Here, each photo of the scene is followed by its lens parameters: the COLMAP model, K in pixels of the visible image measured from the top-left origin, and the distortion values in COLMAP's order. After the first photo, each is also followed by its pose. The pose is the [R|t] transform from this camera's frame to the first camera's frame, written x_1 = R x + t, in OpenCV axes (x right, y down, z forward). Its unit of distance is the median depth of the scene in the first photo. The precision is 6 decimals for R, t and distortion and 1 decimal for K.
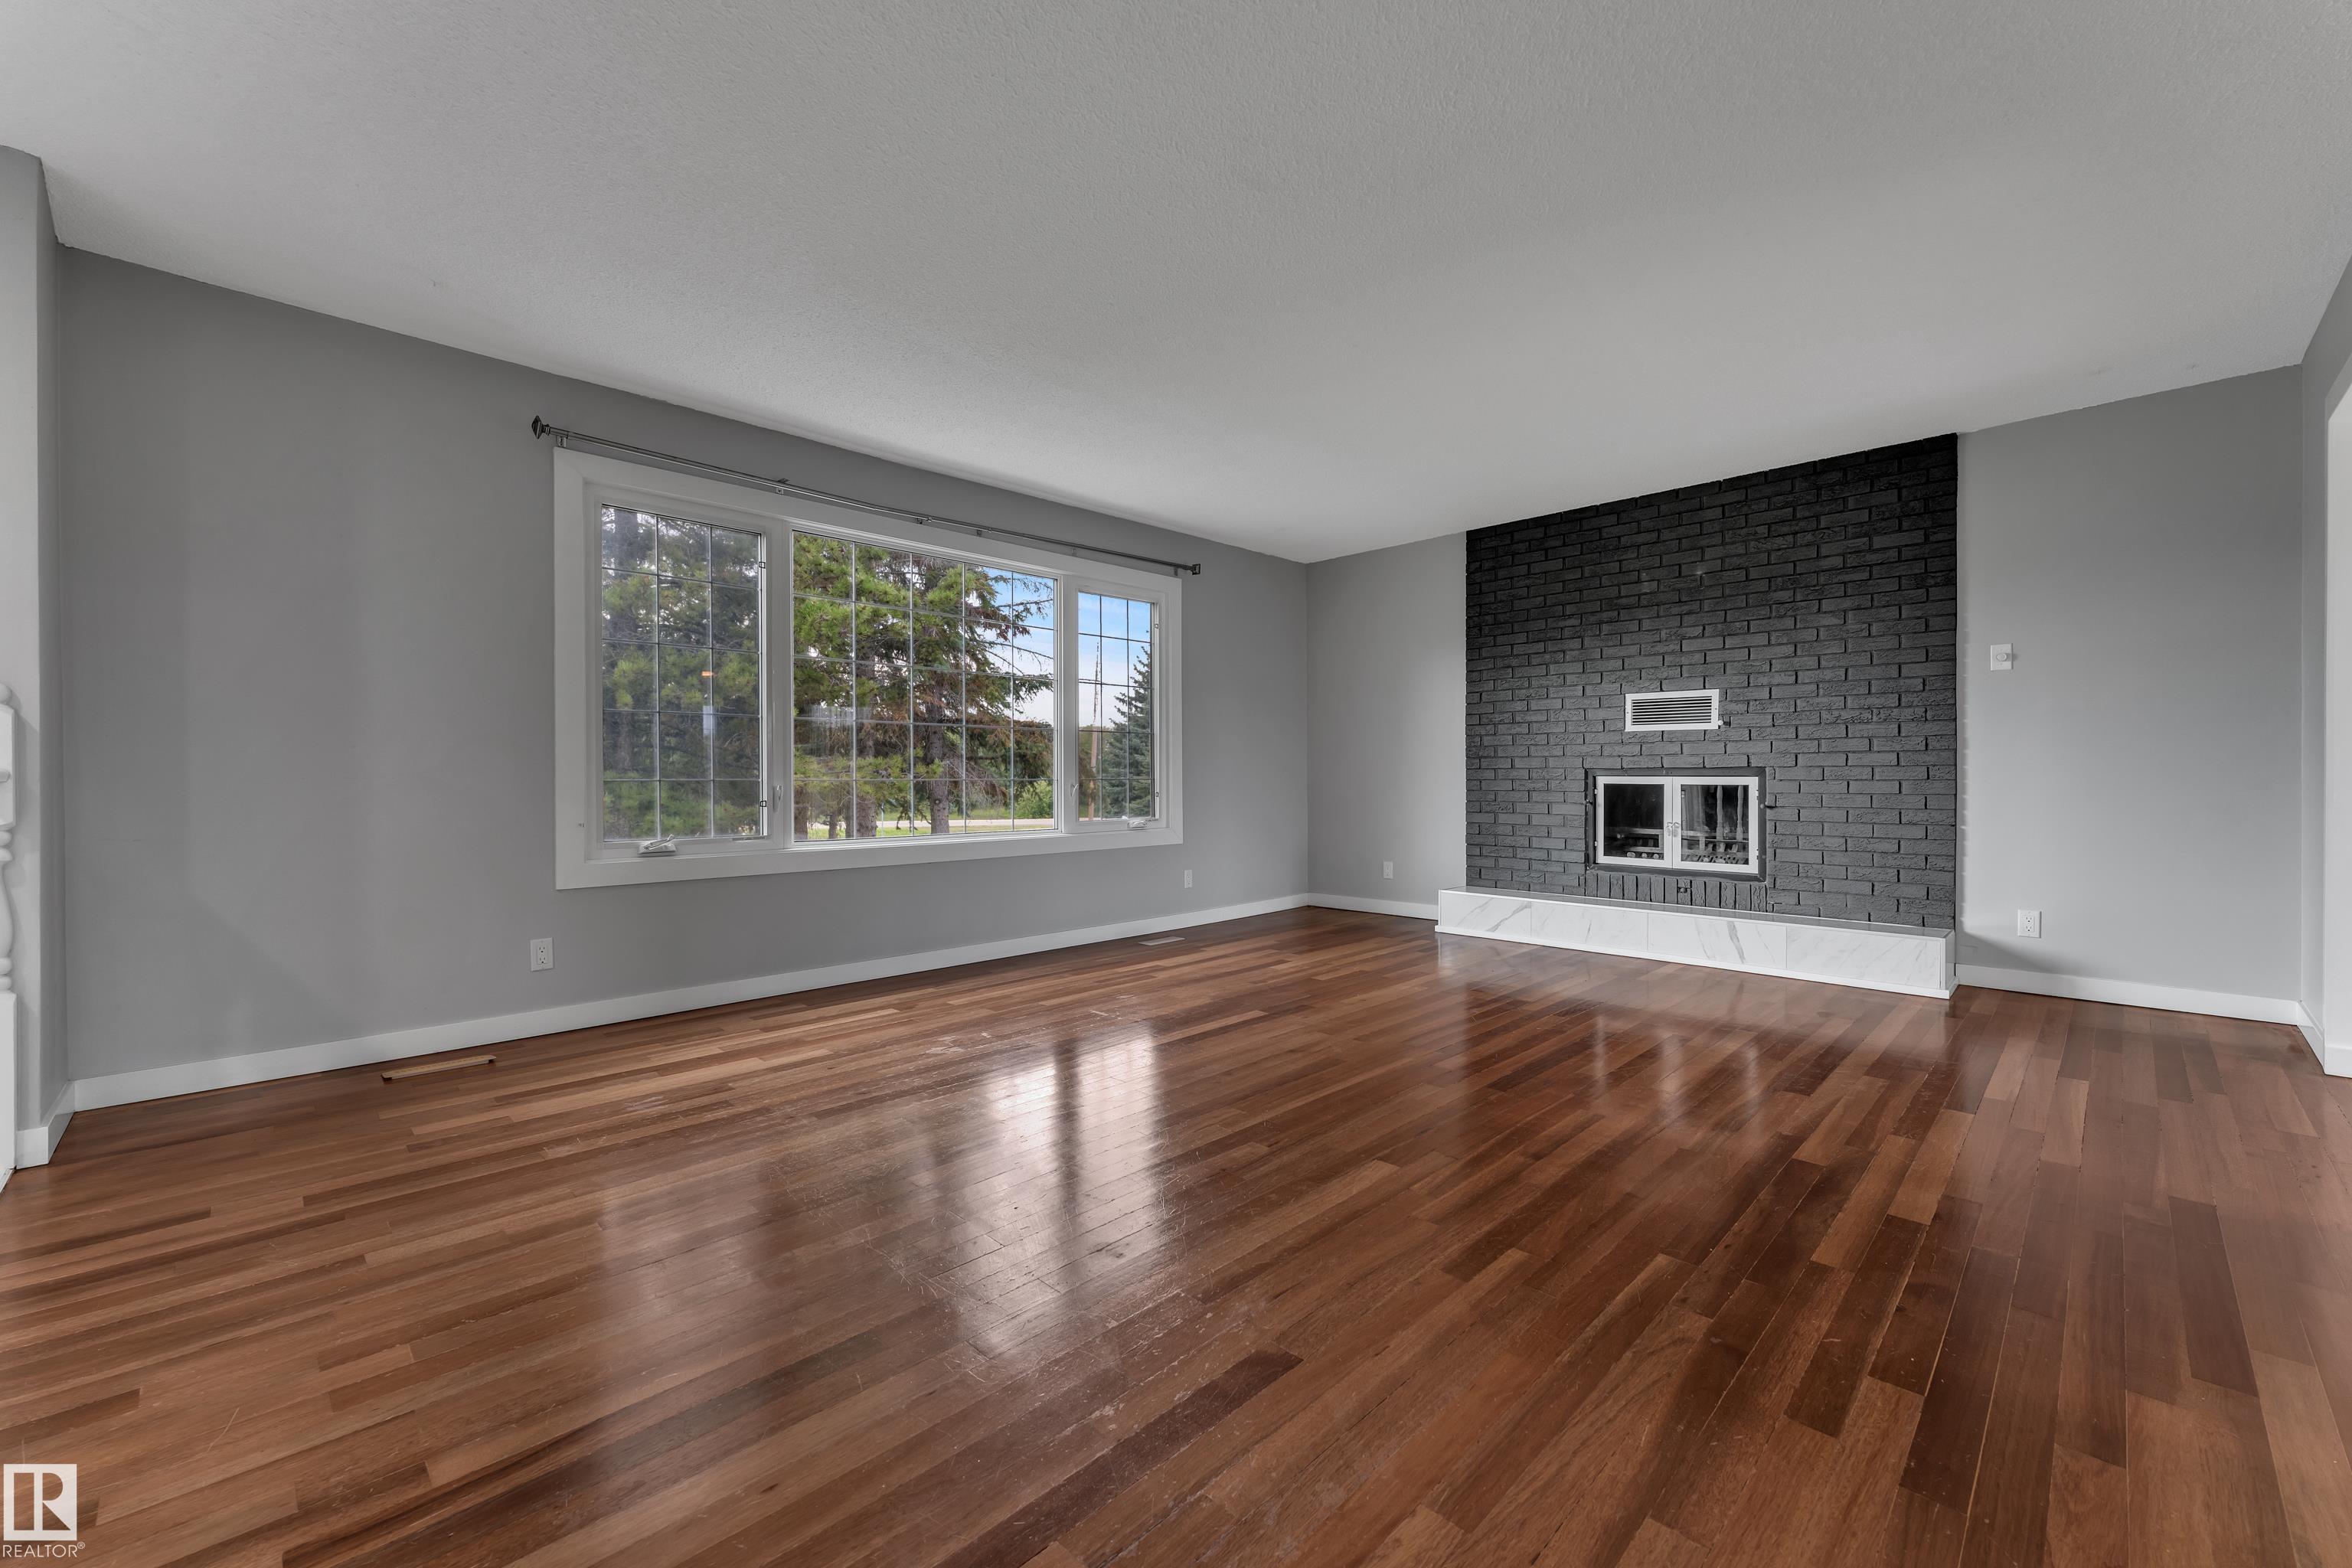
lens RADIAL K [[940.9, 0, 1177.6], [0, 940.9, 786.9], [0, 0, 1]] dist [0.003541, 0.000410]
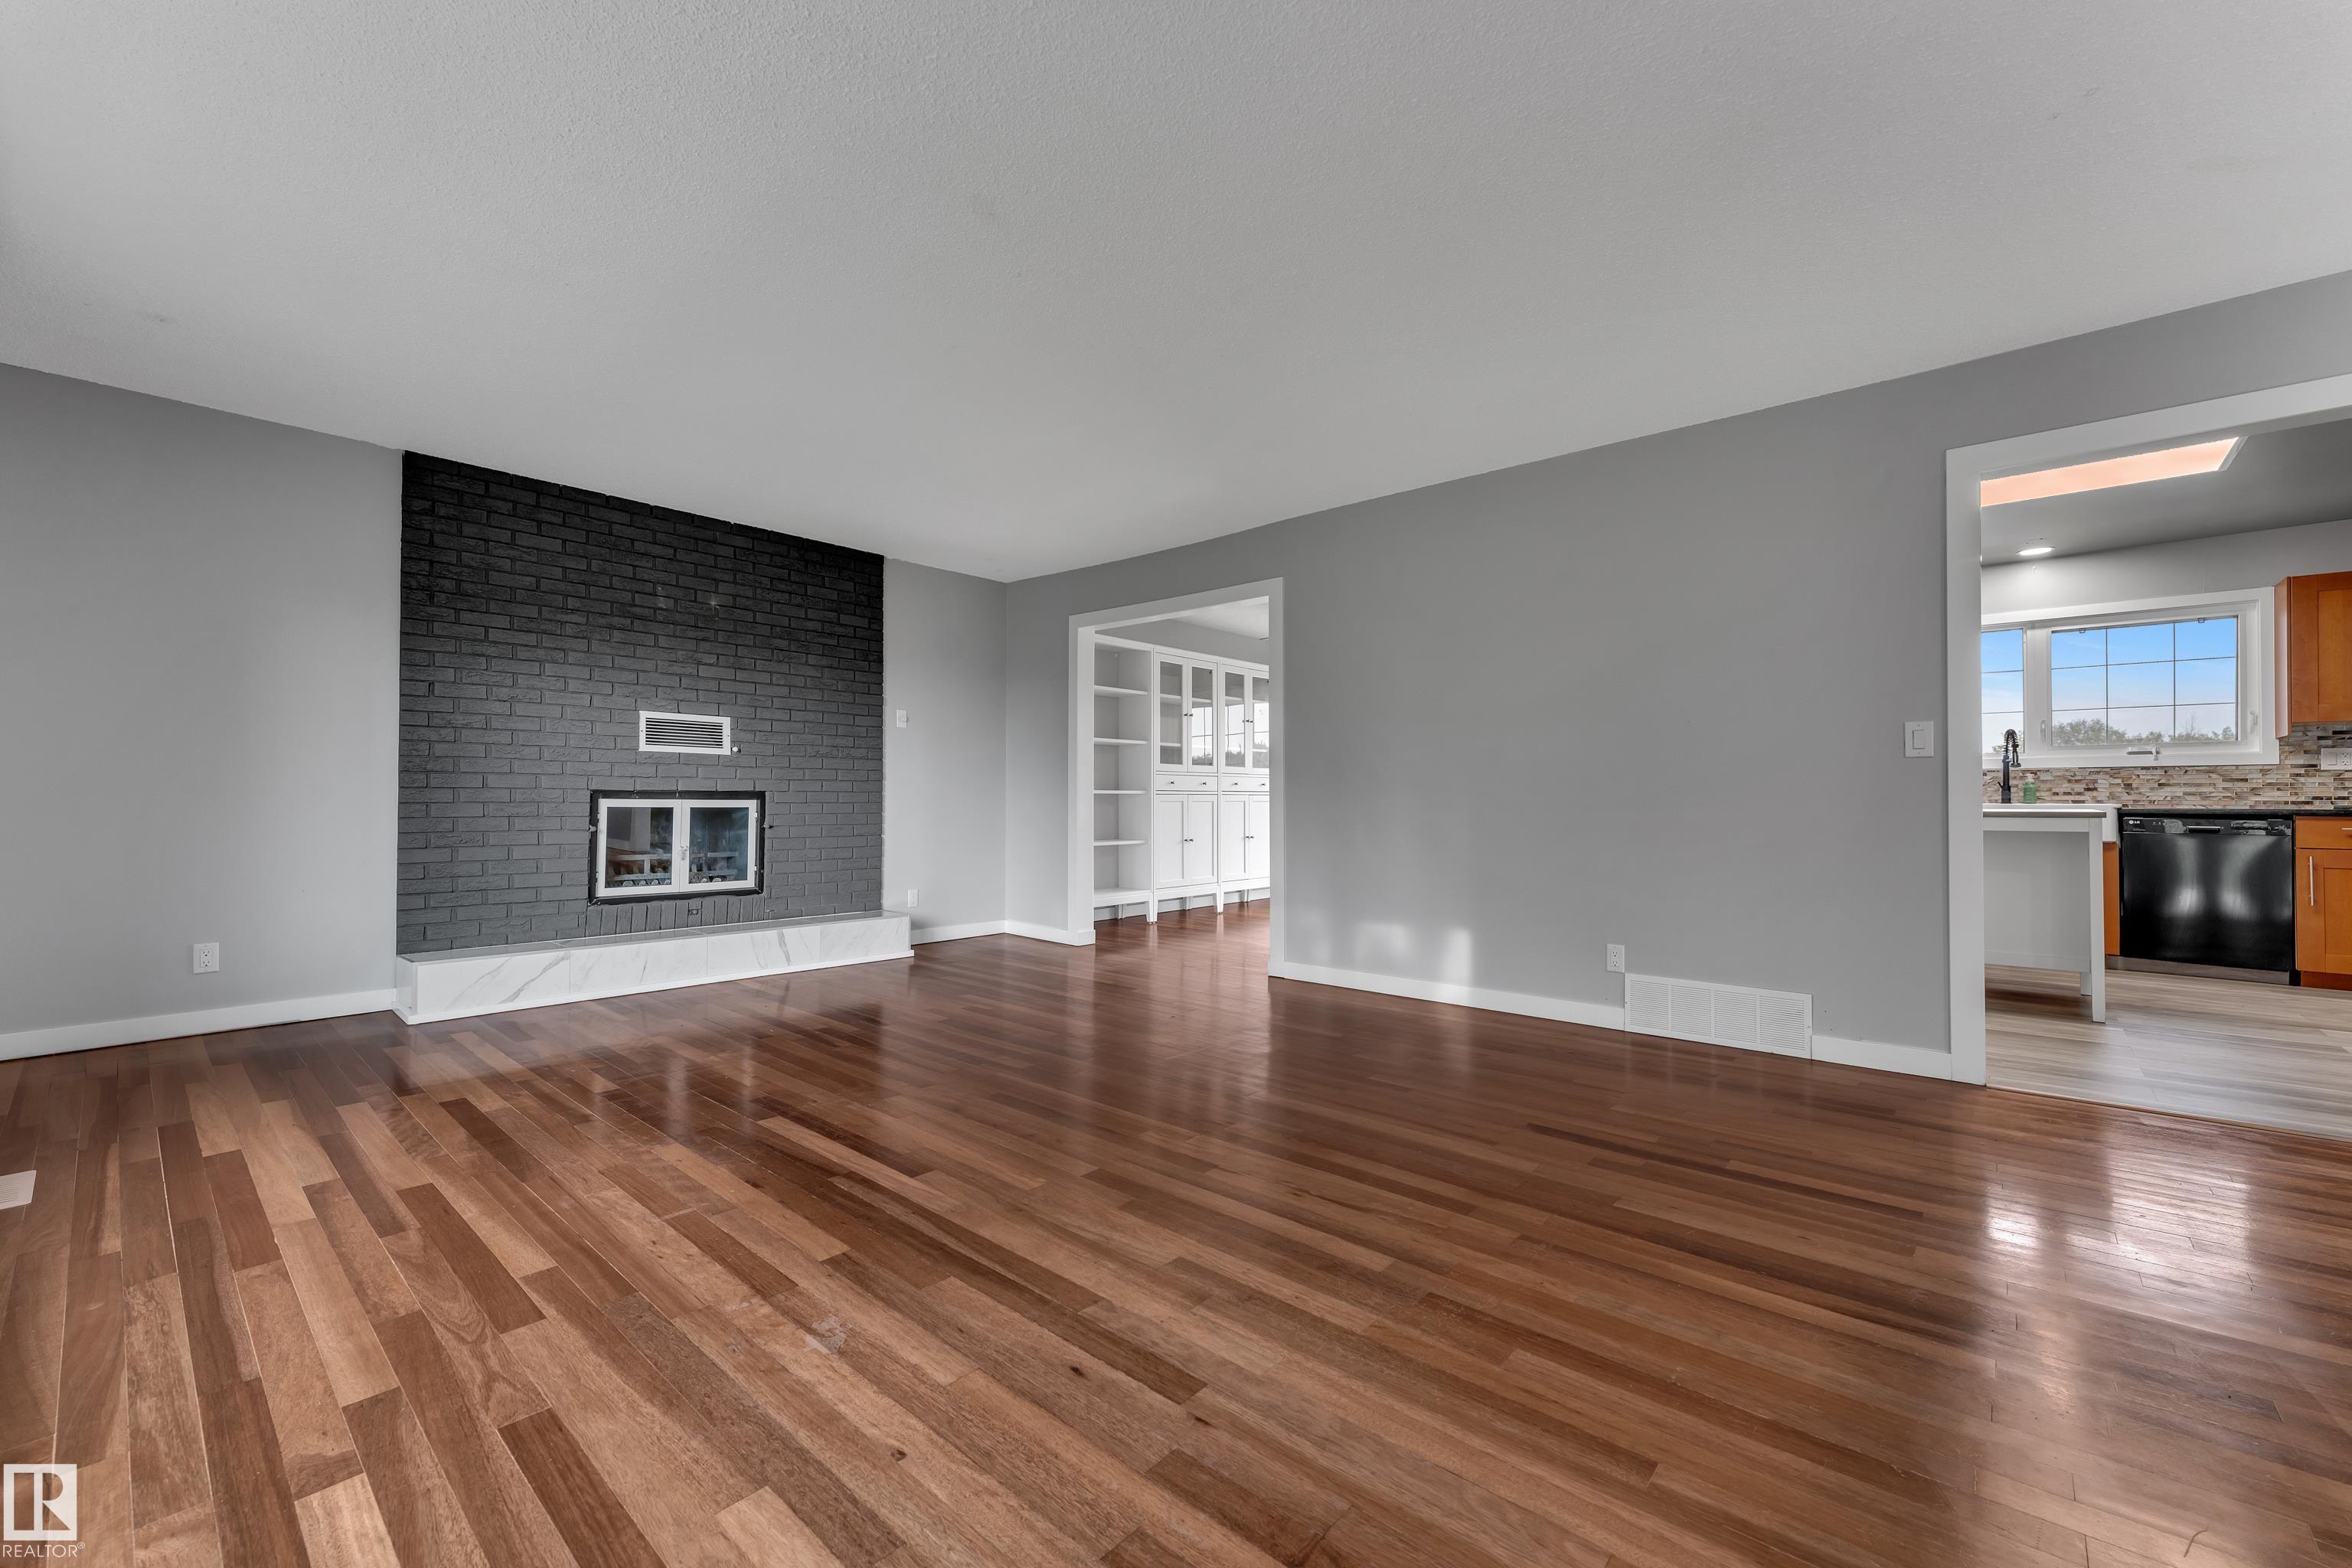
lens RADIAL K [[940.9, 0, 1177.6], [0, 940.9, 786.9], [0, 0, 1]] dist [0.003541, 0.000410]
pose [[-0.057469, 0.015010, 0.998234, -0.496244], [0.006313, 0.999872, -0.014672, -0.006248], [-0.998327, 0.005458, -0.057556, 0.536309]]
